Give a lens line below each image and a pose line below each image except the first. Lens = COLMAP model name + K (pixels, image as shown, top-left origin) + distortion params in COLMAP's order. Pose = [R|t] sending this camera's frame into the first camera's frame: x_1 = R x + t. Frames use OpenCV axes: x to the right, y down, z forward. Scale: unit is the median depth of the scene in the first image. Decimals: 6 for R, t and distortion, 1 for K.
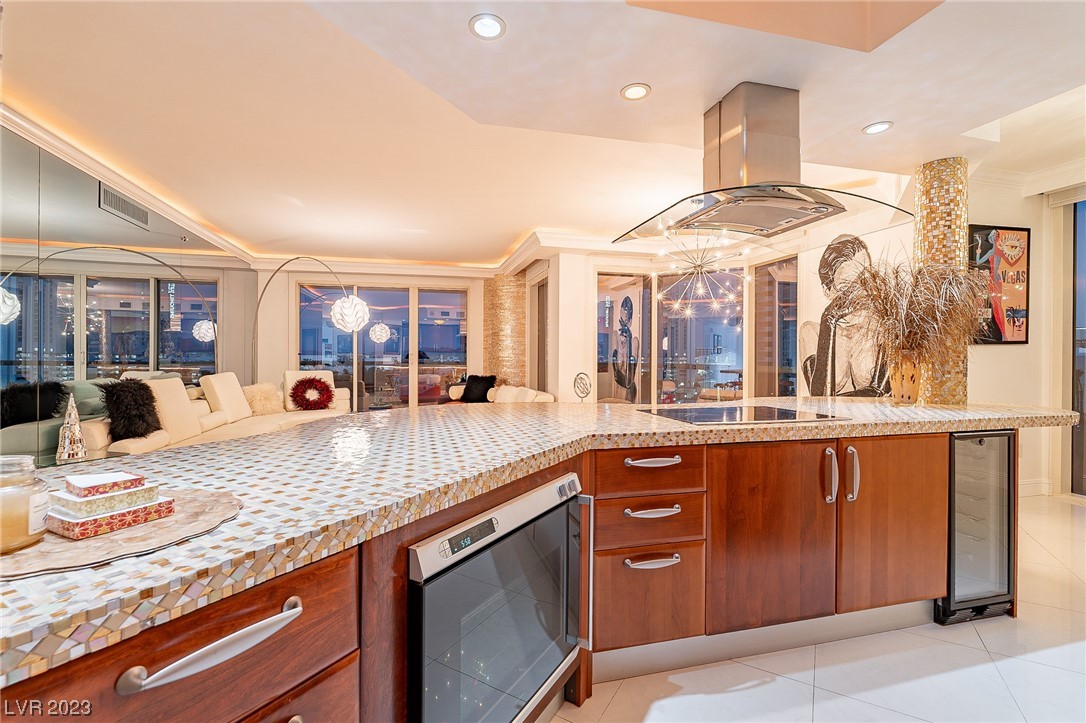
lens RADIAL K [[477.9, 0, 539.2], [0, 477.9, 356.1], [0, 0, 1]] dist [-0.003483, 0.000072]
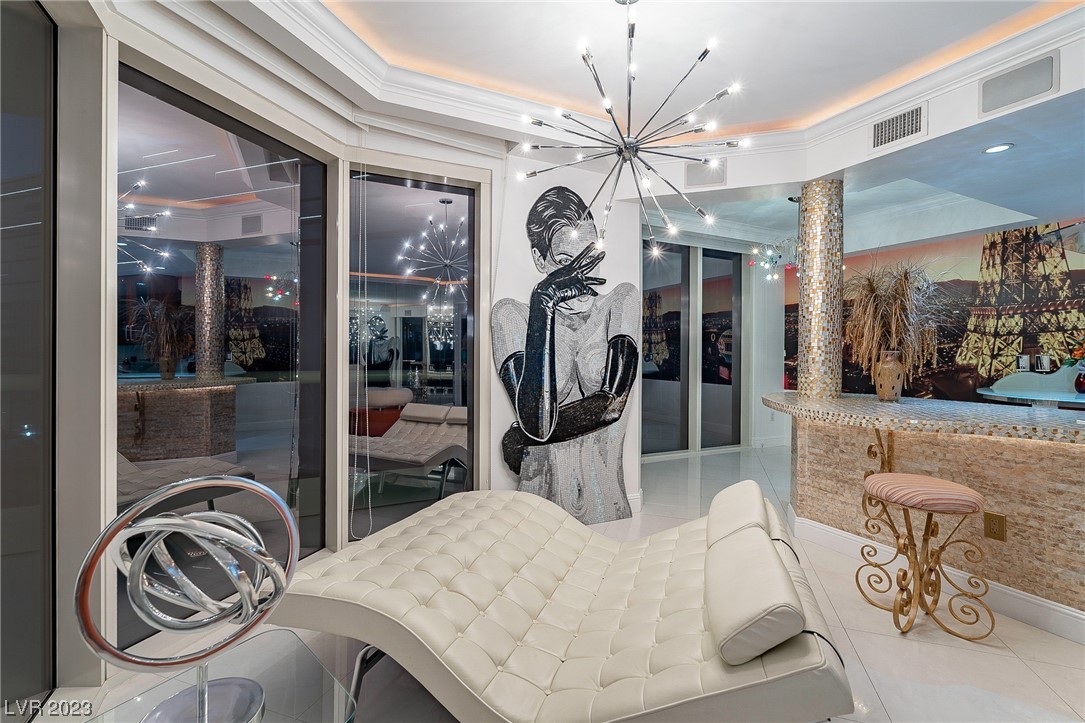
lens RADIAL K [[477.5, 0, 541.8], [0, 477.5, 353.3], [0, 0, 1]] dist [-0.003483, 0.000072]
pose [[-0.204224, -0.007870, 0.978893, -0.077580], [-0.008712, 0.999943, 0.006222, -0.004236], [-0.978885, -0.007257, -0.204281, 1.156479]]
